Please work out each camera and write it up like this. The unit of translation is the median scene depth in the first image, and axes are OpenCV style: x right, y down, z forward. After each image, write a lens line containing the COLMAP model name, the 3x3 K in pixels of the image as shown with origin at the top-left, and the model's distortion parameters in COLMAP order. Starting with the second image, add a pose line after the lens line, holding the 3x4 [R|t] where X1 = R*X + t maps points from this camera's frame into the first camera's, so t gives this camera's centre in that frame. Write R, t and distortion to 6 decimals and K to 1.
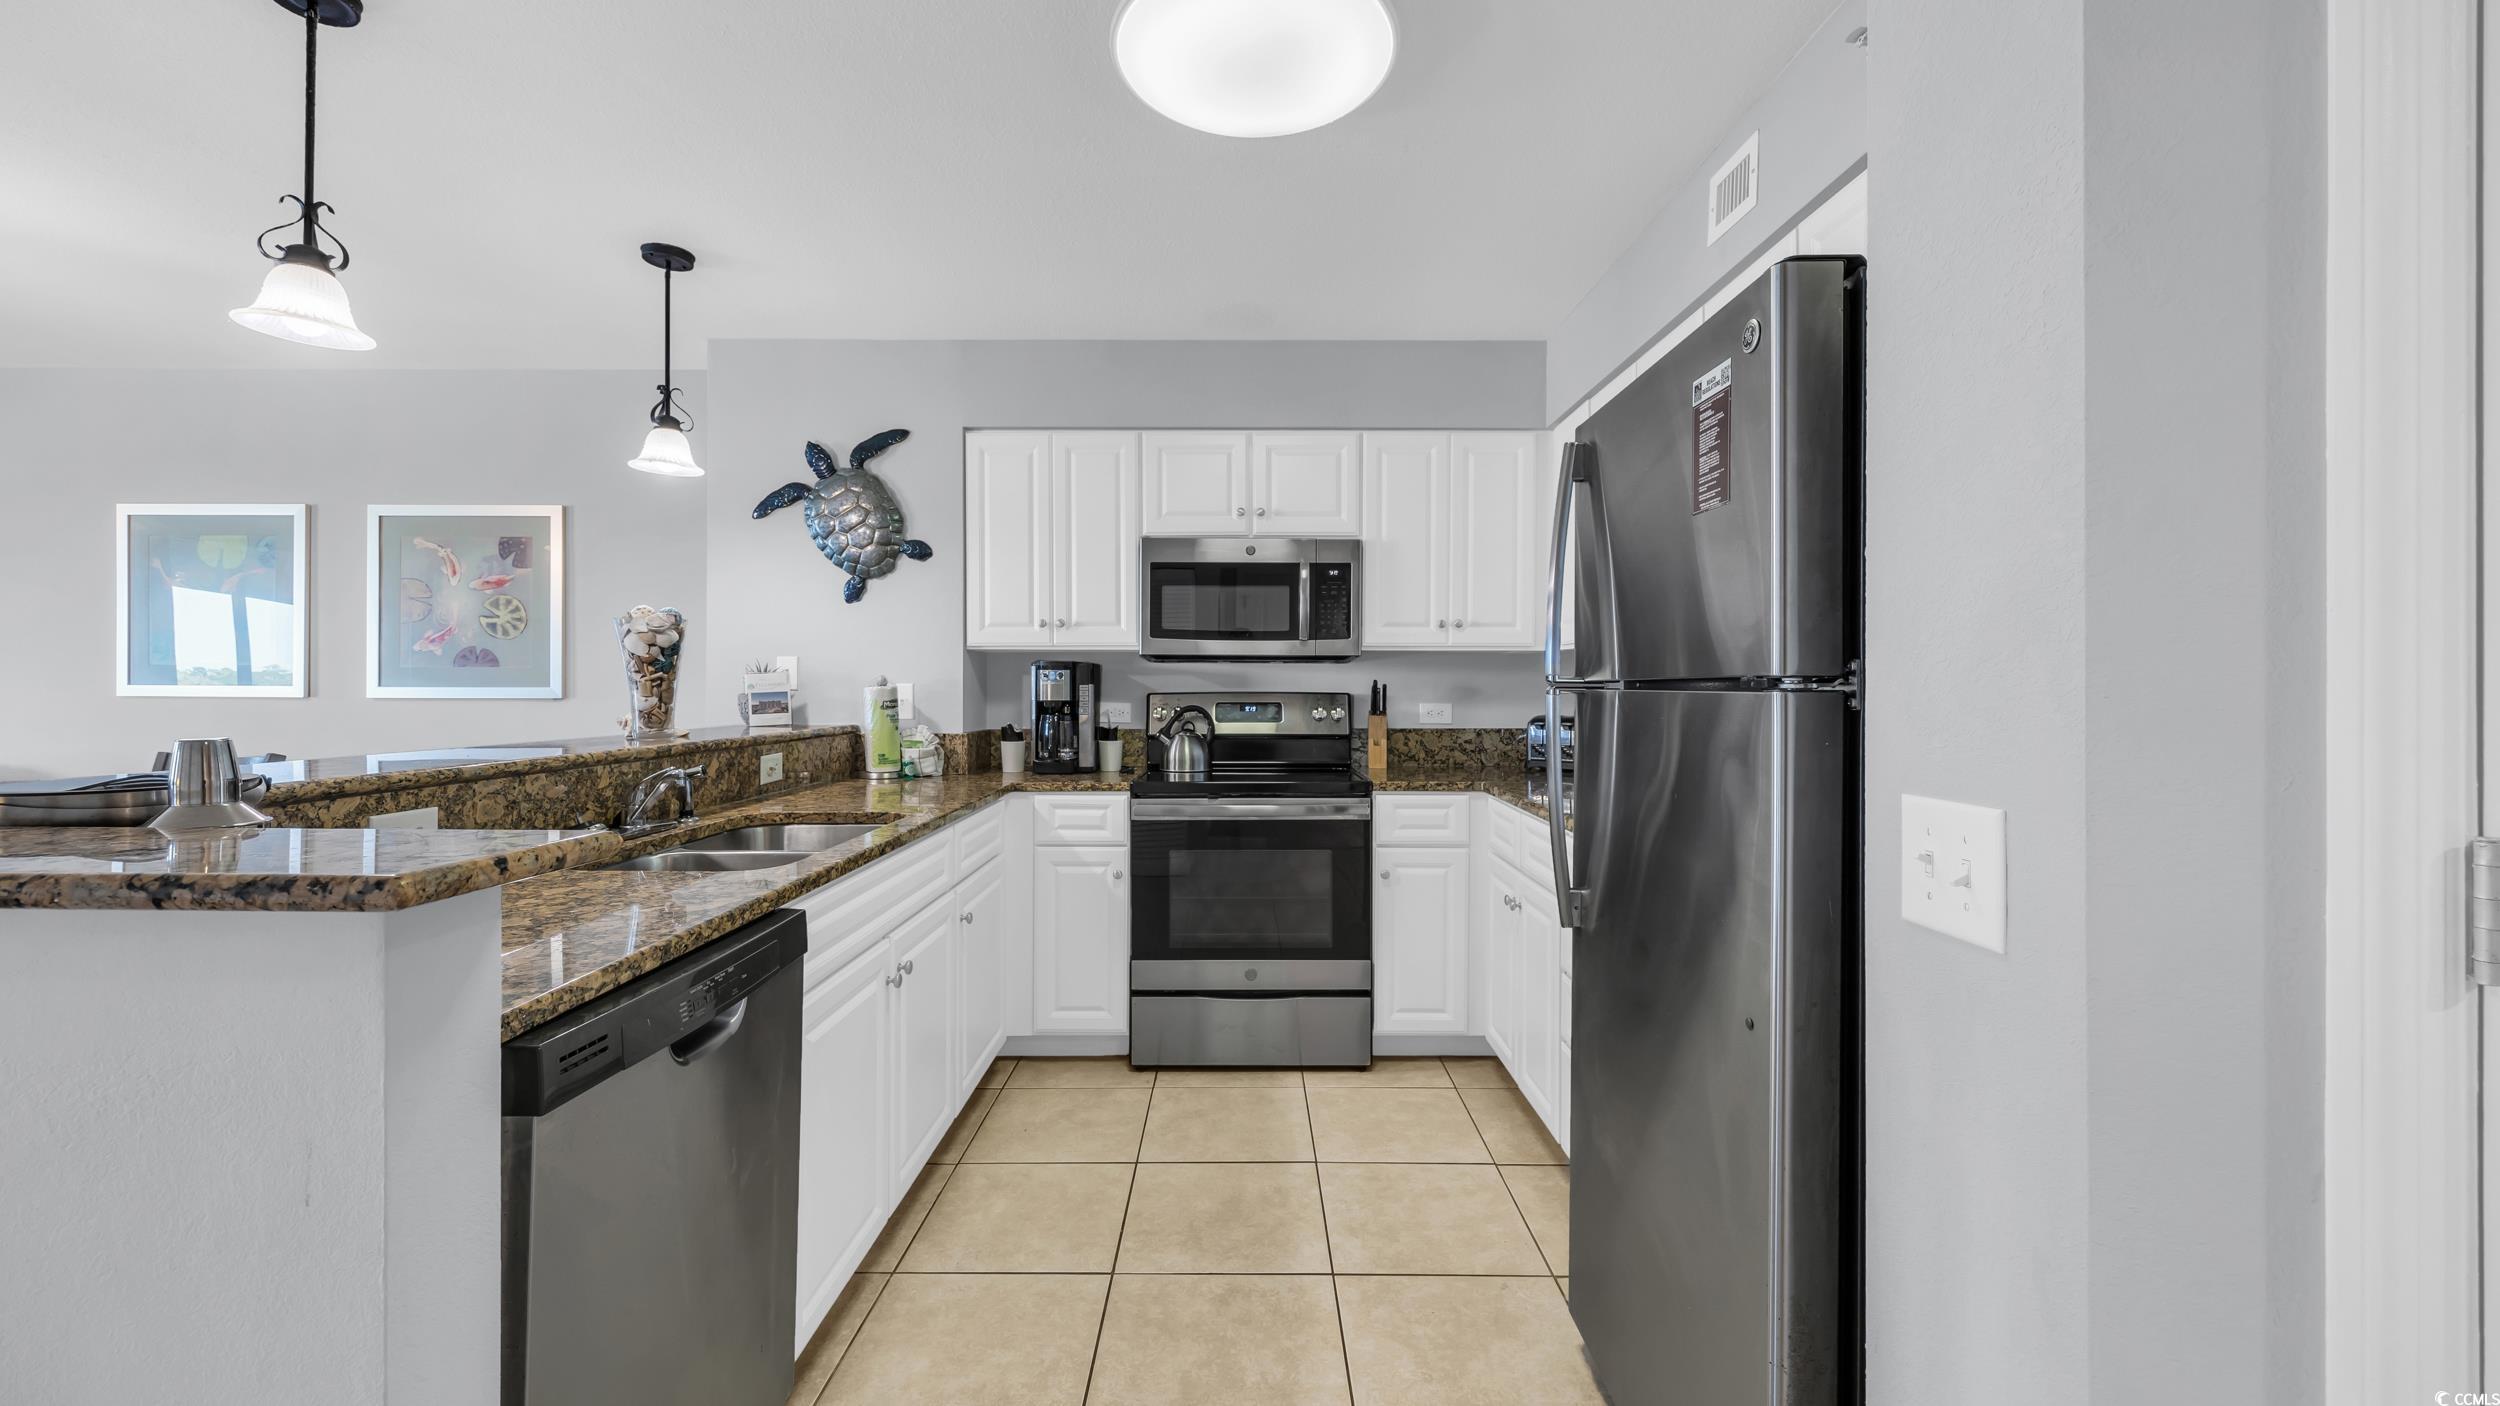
lens RADIAL K [[965.3, 0, 1232.7], [0, 965.3, 692.1], [0, 0, 1]] dist [-0.003187, -0.000112]
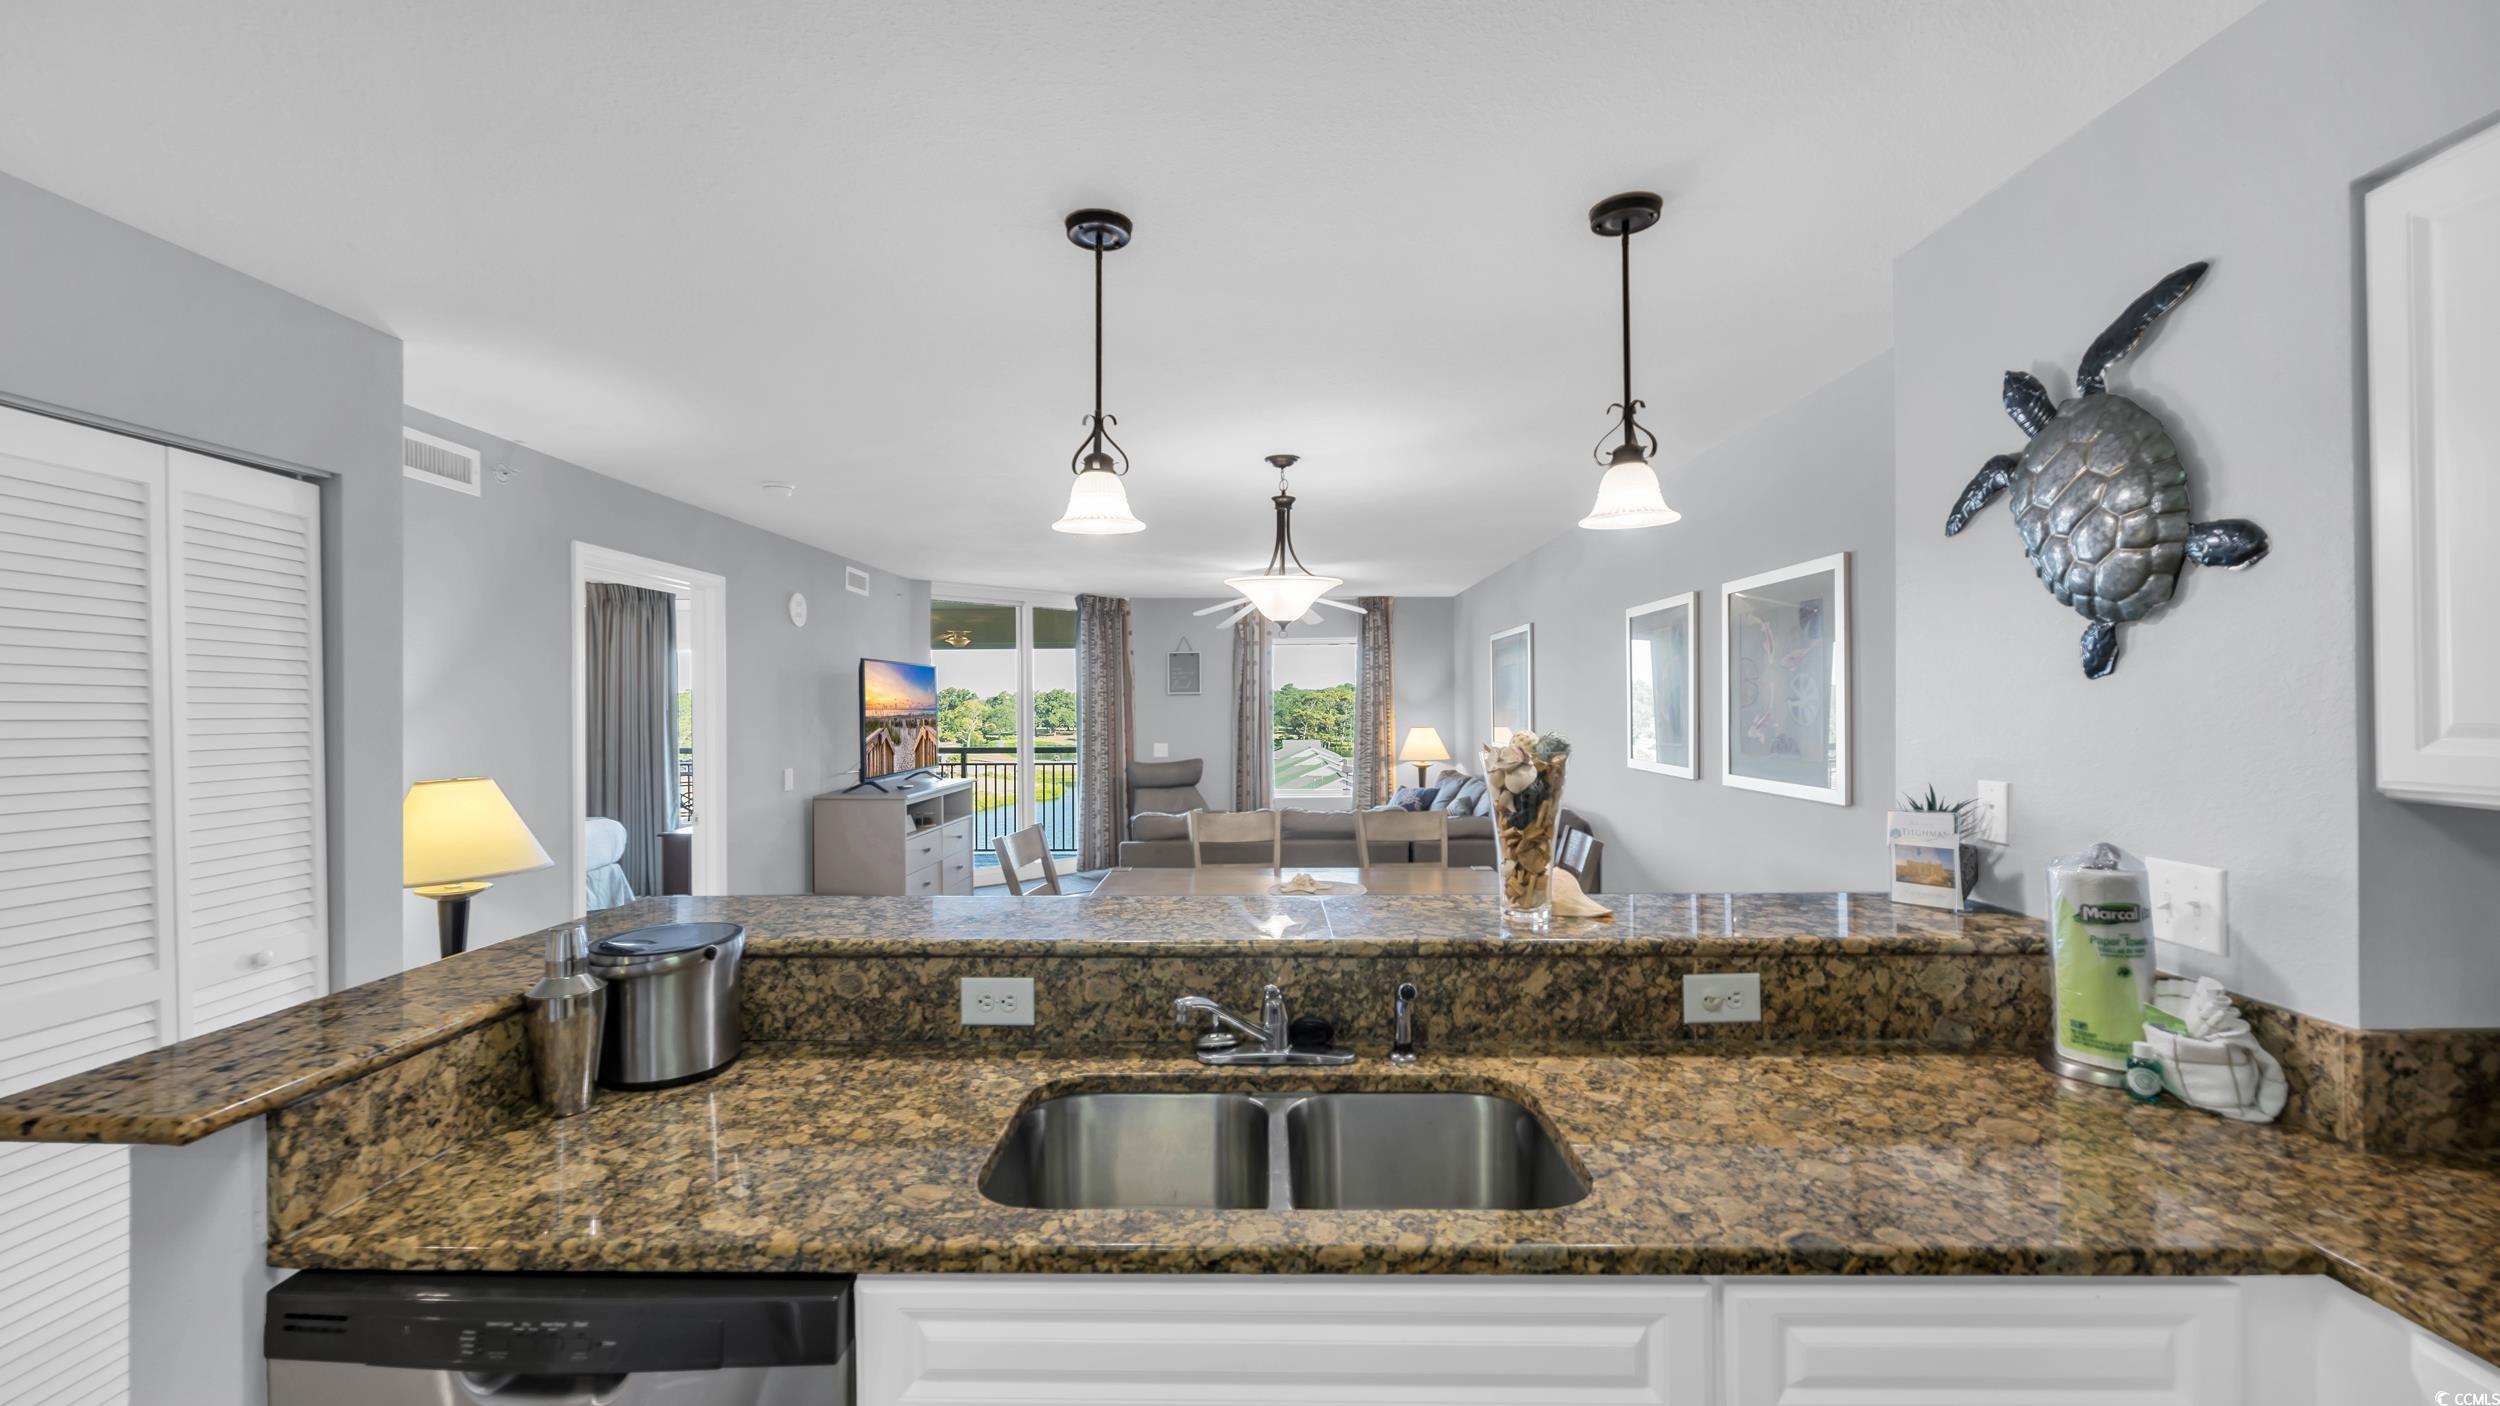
lens RADIAL K [[965.3, 0, 1231.6], [0, 965.3, 707.8], [0, 0, 1]] dist [-0.003187, -0.000112]
pose [[-0.031226, -0.000143, -0.999512, 0.092941], [0.003805, 0.999993, -0.000262, -0.080328], [0.999505, -0.003811, -0.031225, 0.595377]]
